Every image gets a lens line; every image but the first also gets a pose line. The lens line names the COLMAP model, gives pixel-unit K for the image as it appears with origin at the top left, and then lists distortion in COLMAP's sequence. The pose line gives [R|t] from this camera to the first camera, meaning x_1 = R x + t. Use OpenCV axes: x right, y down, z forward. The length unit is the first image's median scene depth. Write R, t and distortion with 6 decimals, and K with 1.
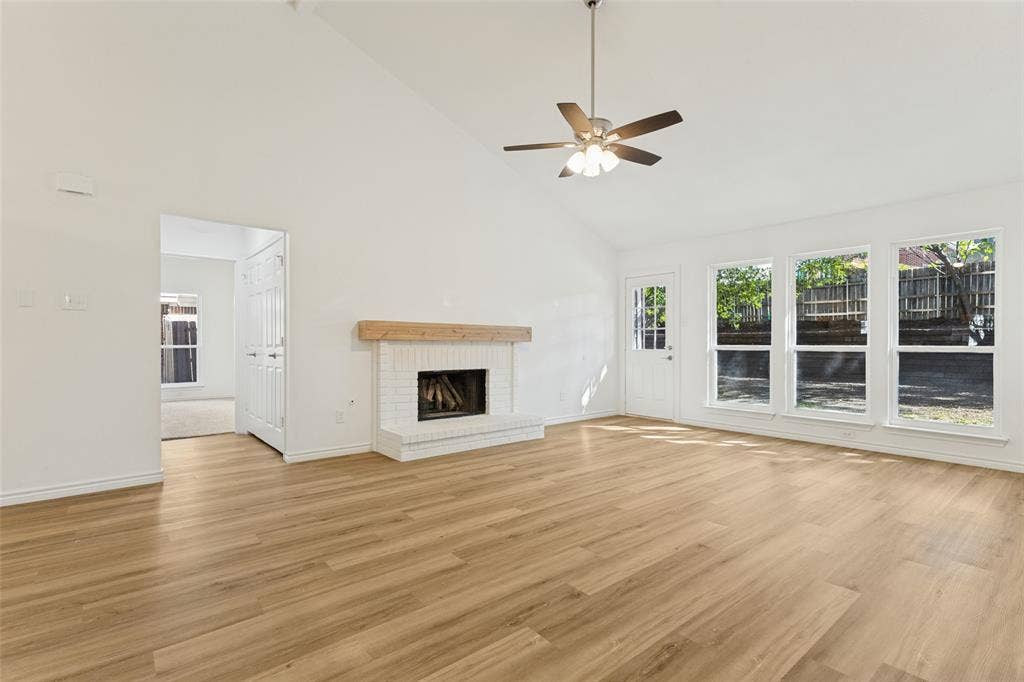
lens RADIAL K [[484.7, 0, 516.8], [0, 484.7, 343.5], [0, 0, 1]] dist [0.002360, -0.000030]
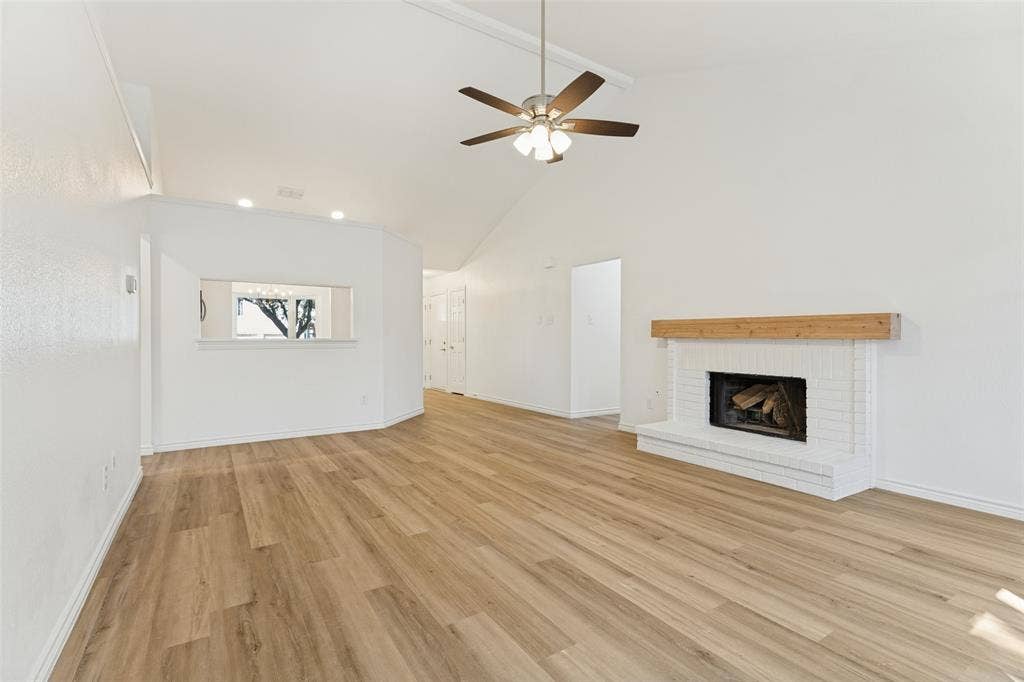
lens RADIAL K [[484.7, 0, 516.8], [0, 484.7, 343.5], [0, 0, 1]] dist [0.002360, -0.000030]
pose [[-0.124466, 0.006973, -0.992199, 1.010411], [-0.005835, 0.999953, 0.007759, -0.001046], [0.992207, 0.006755, -0.124419, 1.000589]]
